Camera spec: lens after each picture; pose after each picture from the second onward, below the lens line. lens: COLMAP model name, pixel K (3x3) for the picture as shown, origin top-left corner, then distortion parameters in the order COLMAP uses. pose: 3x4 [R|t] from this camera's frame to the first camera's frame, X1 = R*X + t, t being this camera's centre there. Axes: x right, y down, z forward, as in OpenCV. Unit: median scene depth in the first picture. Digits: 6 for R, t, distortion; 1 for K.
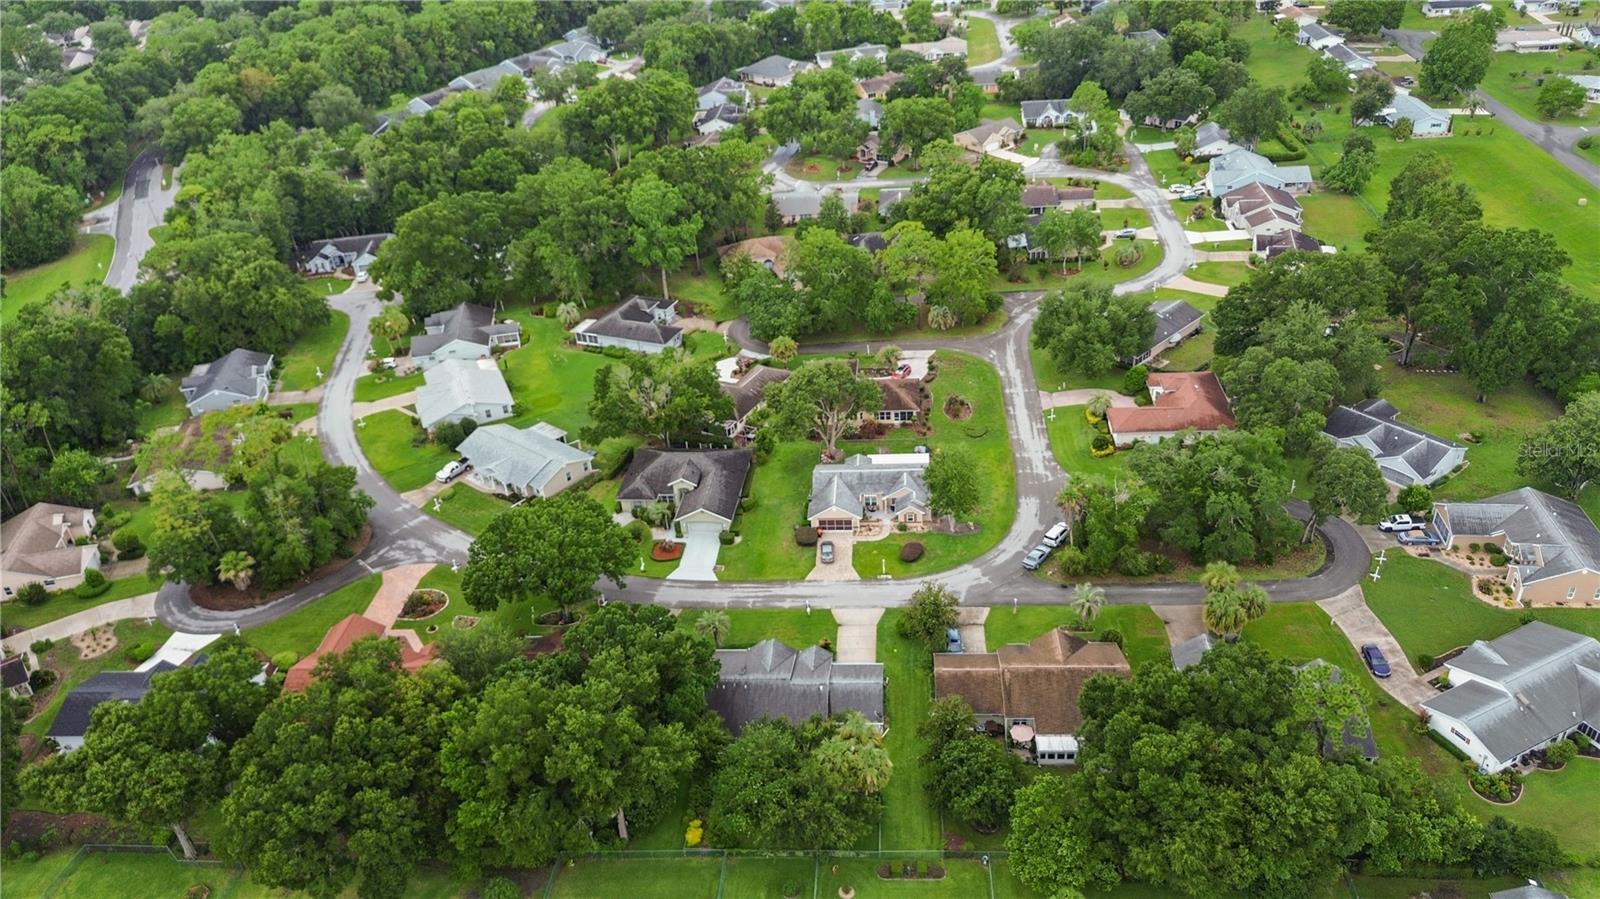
lens RADIAL K [[1132.4, 0, 803.9], [0, 1132.4, 450.3], [0, 0, 1]] dist [0.076133, -0.077099]
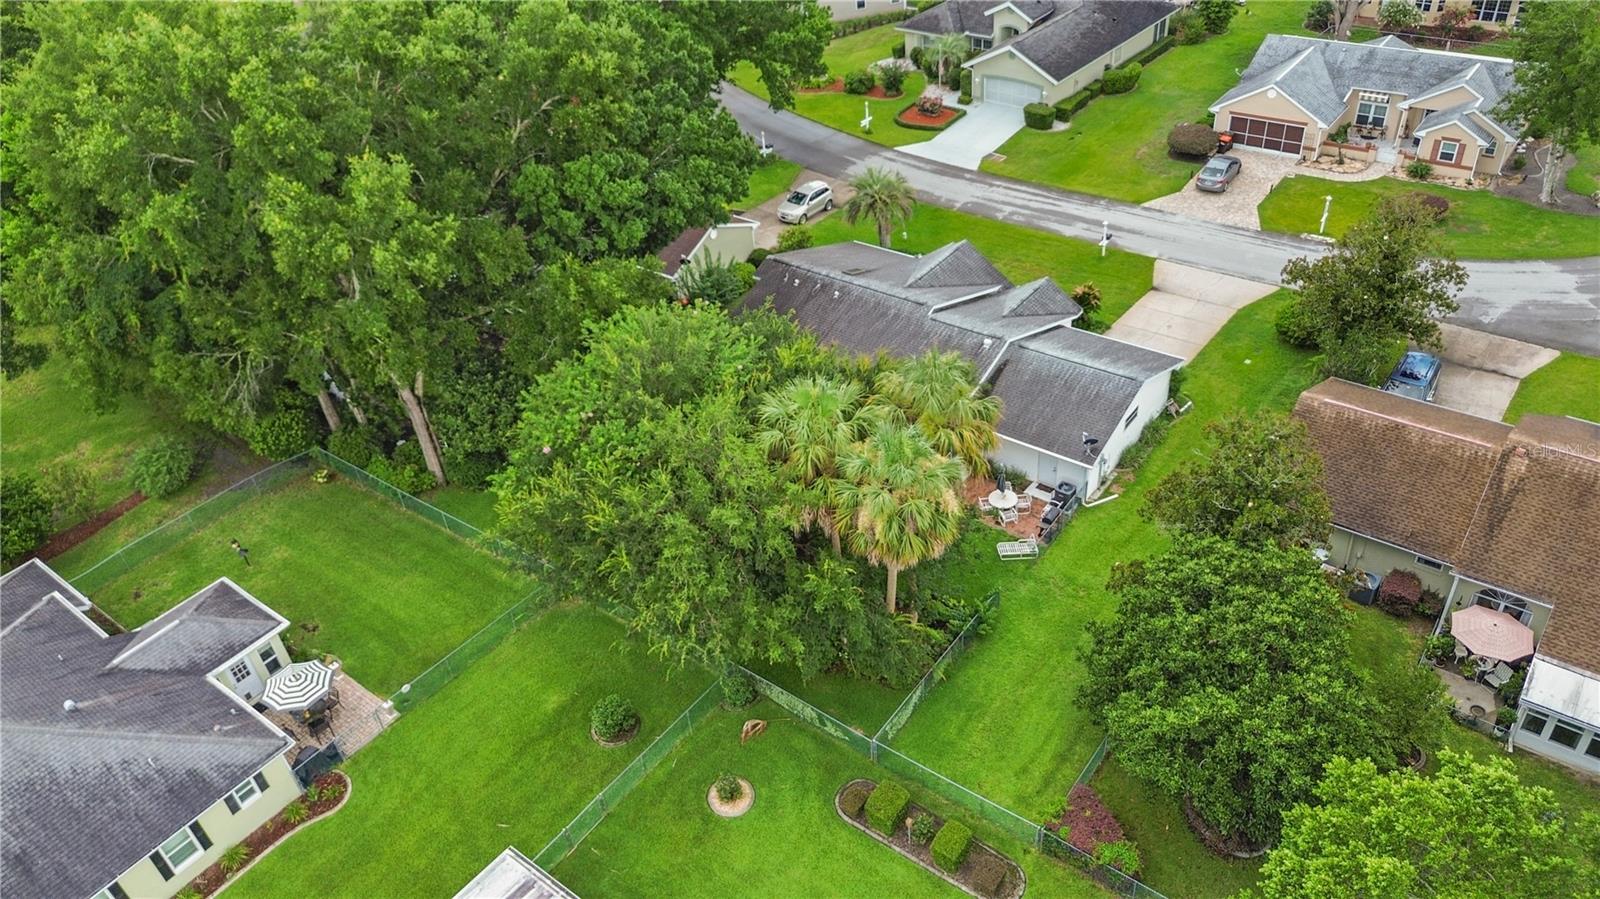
lens RADIAL K [[1132.4, 0, 803.9], [0, 1132.4, 450.3], [0, 0, 1]] dist [0.076133, -0.077099]
pose [[0.835453, 0.332652, -0.437448, 0.119714], [-0.269197, 0.941671, 0.201959, 0.144748], [0.479115, -0.050968, 0.876271, 0.489817]]
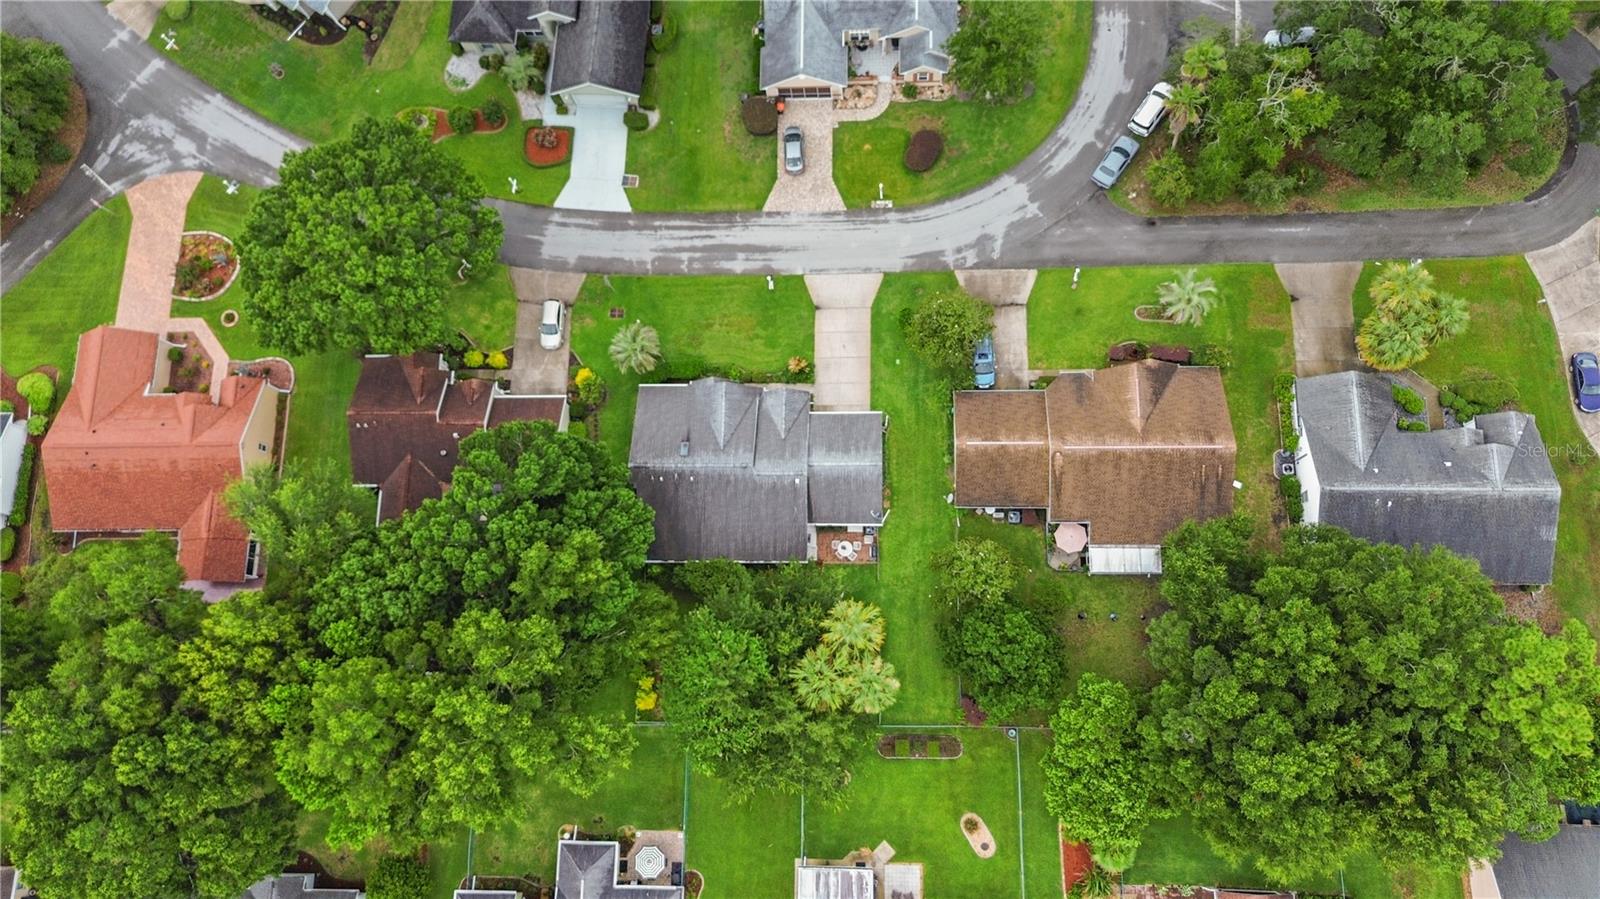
lens RADIAL K [[1132.4, 0, 803.9], [0, 1132.4, 450.3], [0, 0, 1]] dist [0.076133, -0.077099]
pose [[0.998523, -0.054323, 0.001271, 0.015865], [0.037341, 0.702985, 0.710223, -0.249483], [-0.039475, -0.709127, 0.703975, 0.407652]]
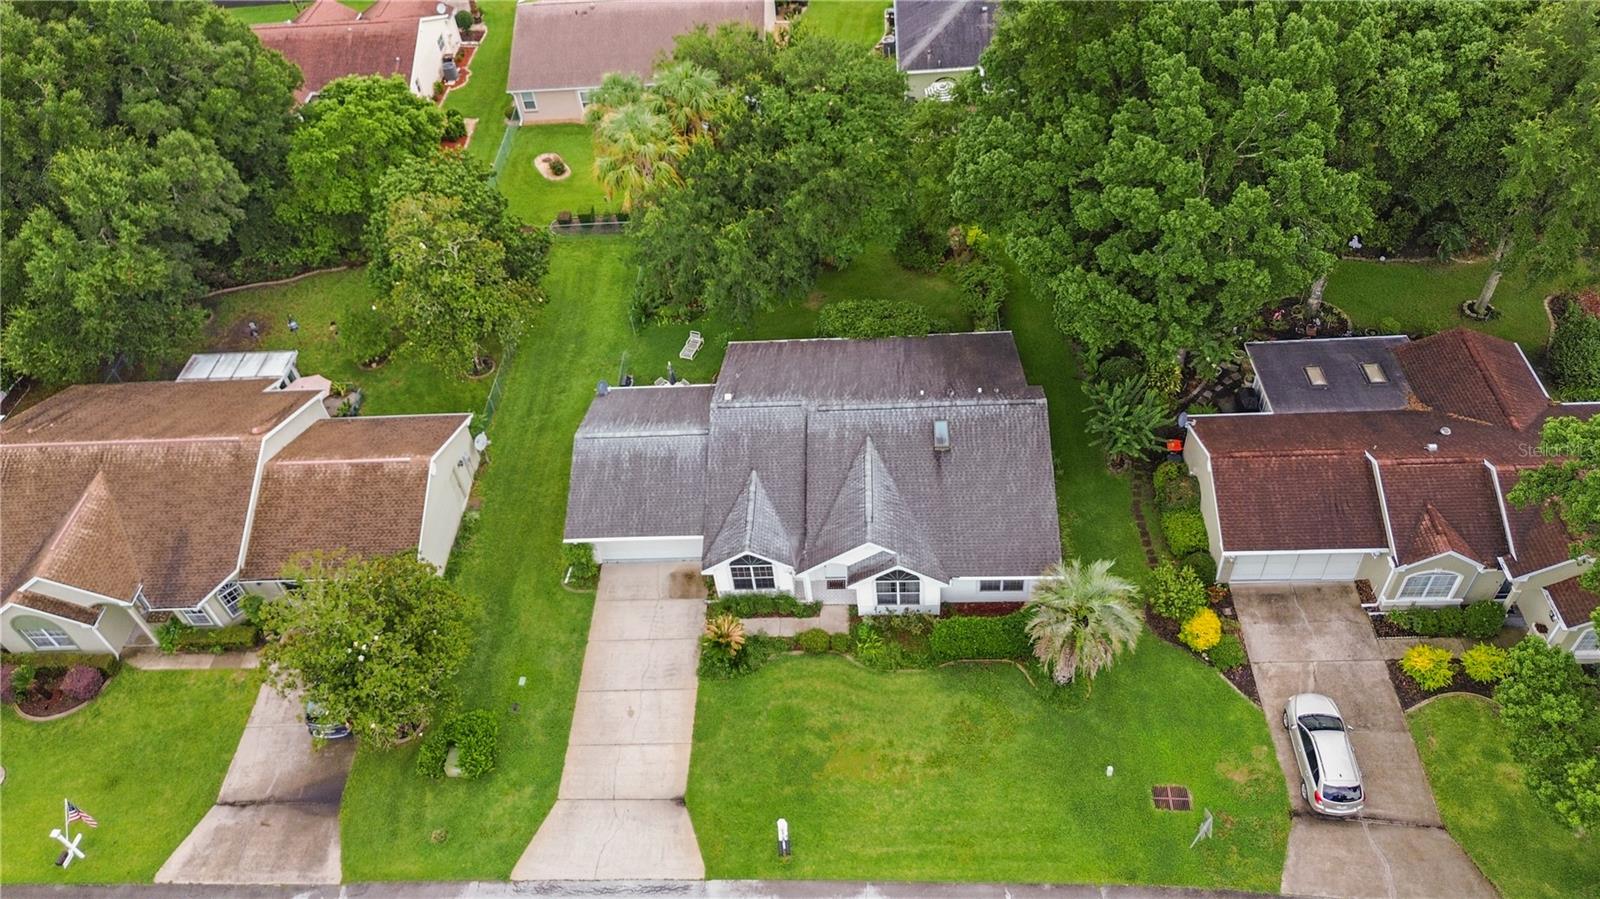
lens RADIAL K [[1138.3, 0, 800.0], [0, 1138.3, 449.5], [0, 0, 1]] dist [0.054852, -0.037956]
pose [[-0.988448, 0.126822, 0.082982, -0.032170], [0.108824, 0.212815, 0.971014, -0.136177], [0.105486, 0.968827, -0.224158, 0.886541]]
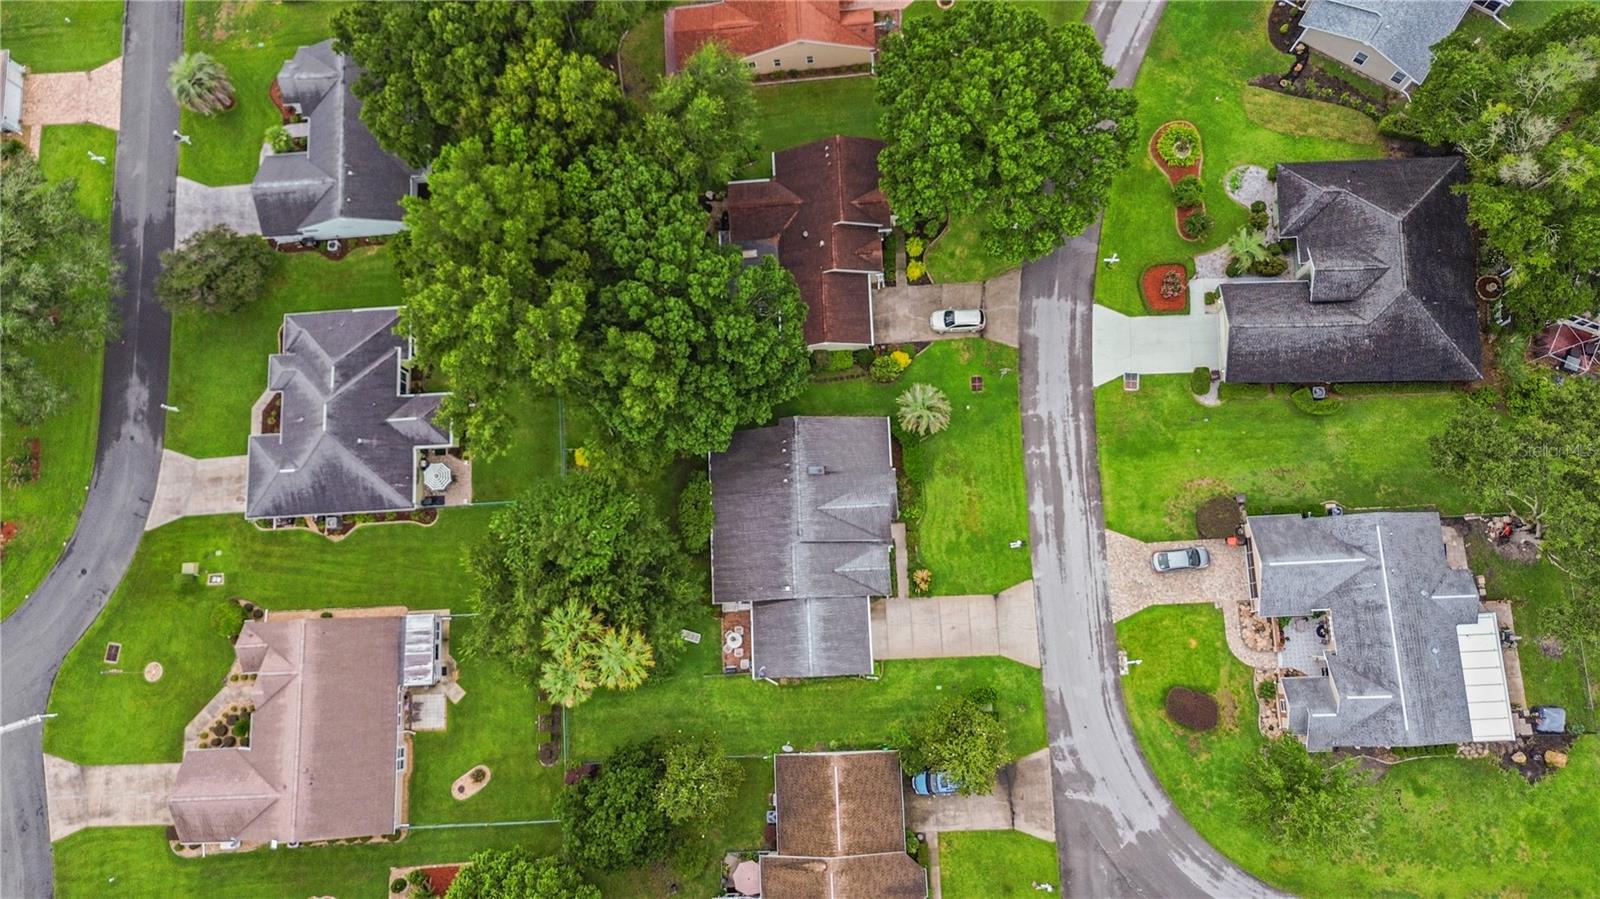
lens RADIAL K [[1132.4, 0, 803.9], [0, 1132.4, 450.3], [0, 0, 1]] dist [0.076133, -0.077099]
pose [[0.116459, 0.986116, -0.118379, 0.011941], [-0.448921, 0.158583, 0.879387, -0.340581], [0.885950, -0.049270, 0.461157, 0.550957]]
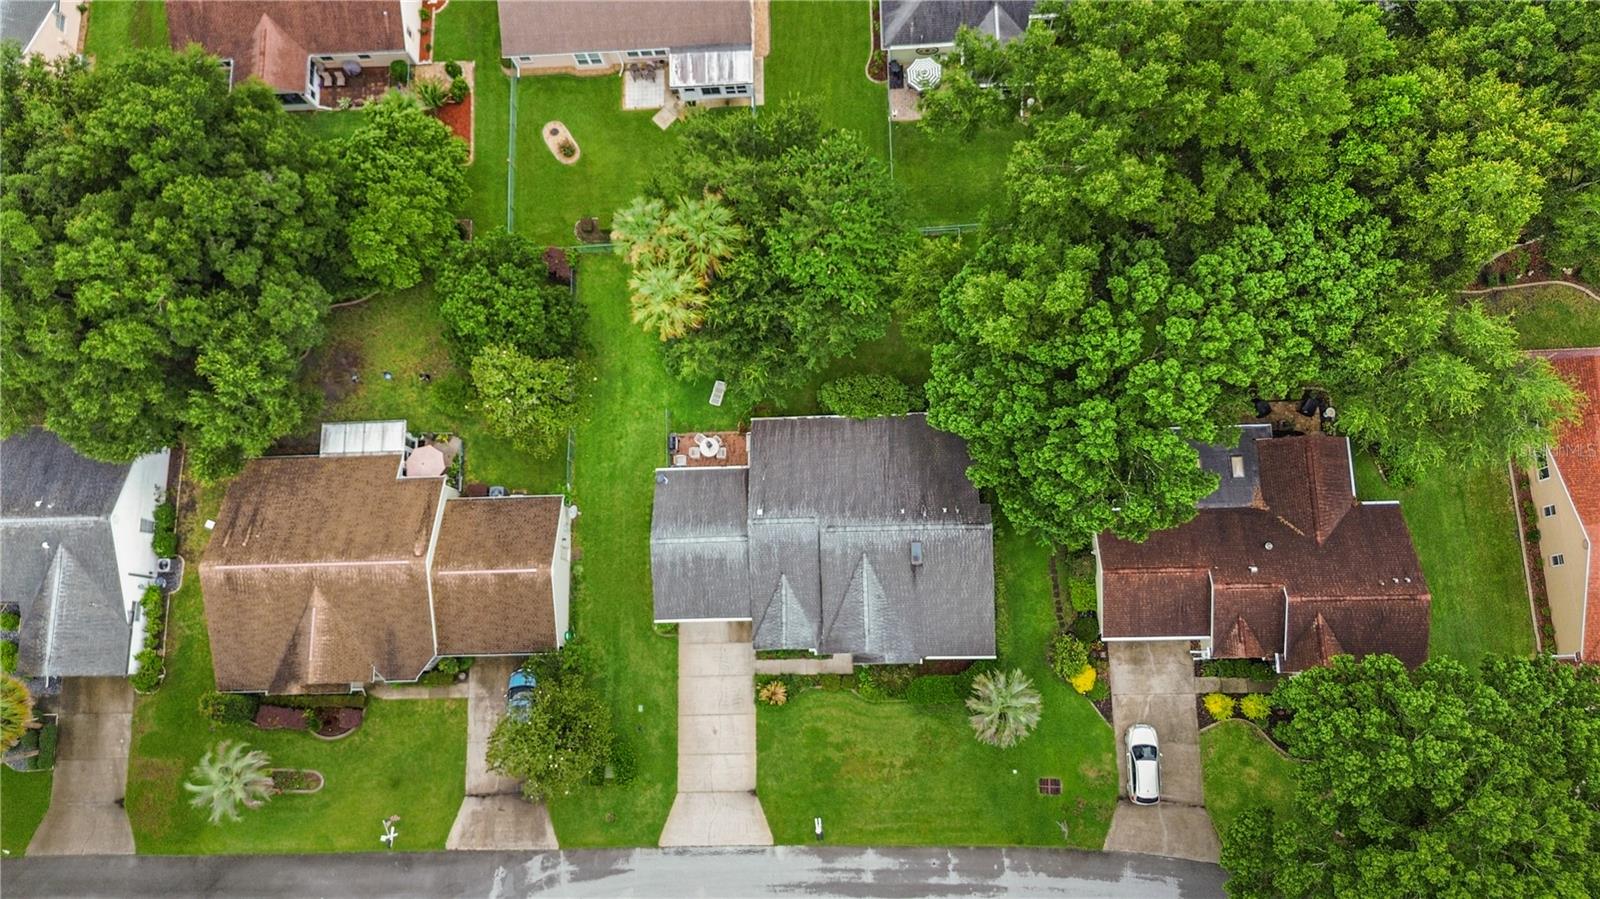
lens RADIAL K [[1138.3, 0, 800.0], [0, 1138.3, 449.5], [0, 0, 1]] dist [0.054852, -0.037956]
pose [[-0.985767, 0.111462, 0.125854, -0.059532], [0.080402, -0.344880, 0.935197, -0.225782], [0.147643, 0.932005, 0.331010, 0.636638]]
